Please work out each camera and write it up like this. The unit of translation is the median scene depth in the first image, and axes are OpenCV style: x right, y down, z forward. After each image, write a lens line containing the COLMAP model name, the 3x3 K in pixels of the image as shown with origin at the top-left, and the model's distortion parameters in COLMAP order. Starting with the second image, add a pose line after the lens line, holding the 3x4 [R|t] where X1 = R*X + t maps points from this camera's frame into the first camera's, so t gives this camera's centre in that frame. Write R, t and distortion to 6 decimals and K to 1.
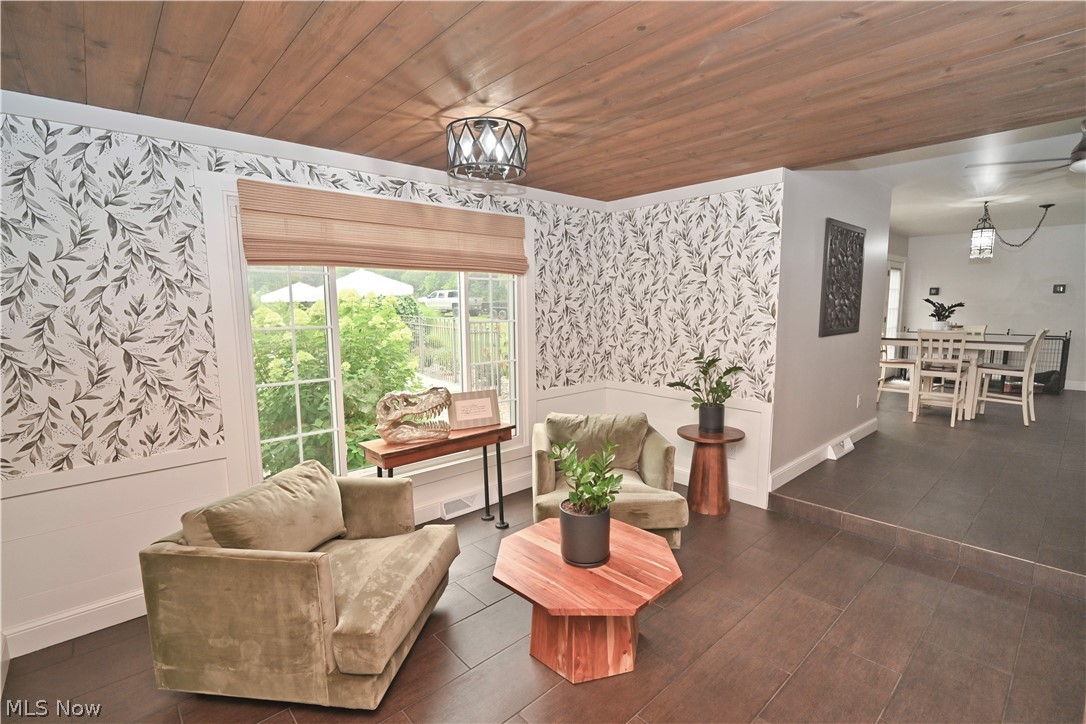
lens RADIAL K [[507.4, 0, 548.9], [0, 507.4, 367.0], [0, 0, 1]] dist [-0.007729, -0.000858]
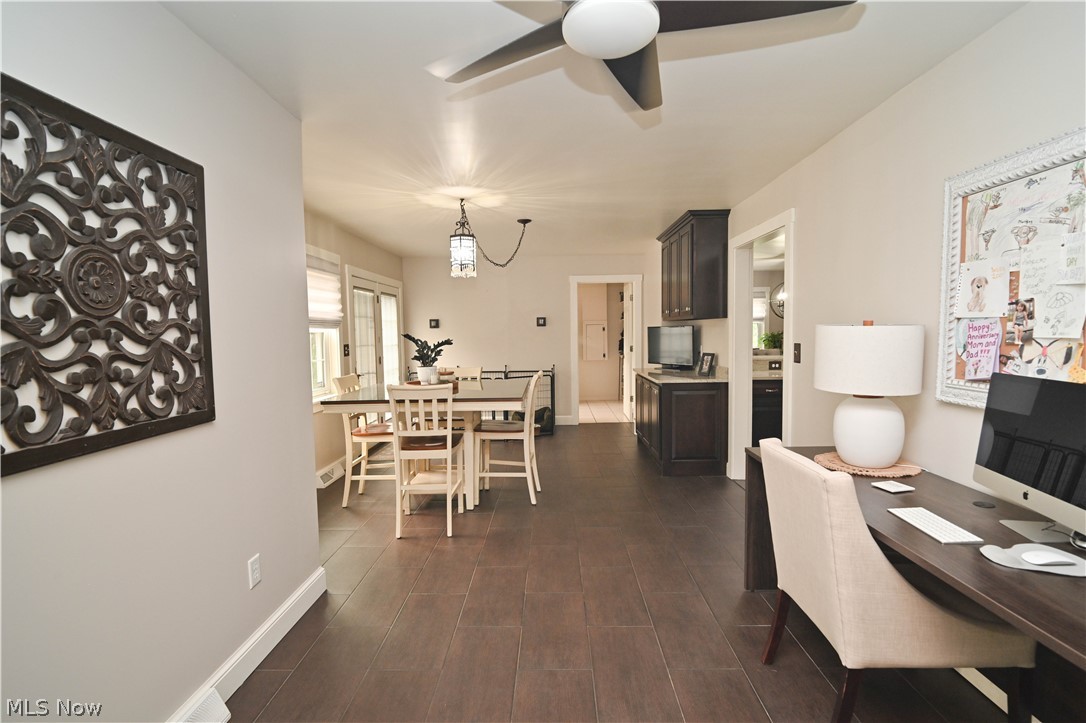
lens RADIAL K [[507.4, 0, 543.6], [0, 507.4, 362.2], [0, 0, 1]] dist [-0.007729, -0.000858]
pose [[0.696199, -0.049318, 0.716153, 0.414260], [0.101360, 0.994396, -0.030056, -0.062841], [-0.710657, 0.093514, 0.697296, 0.428771]]
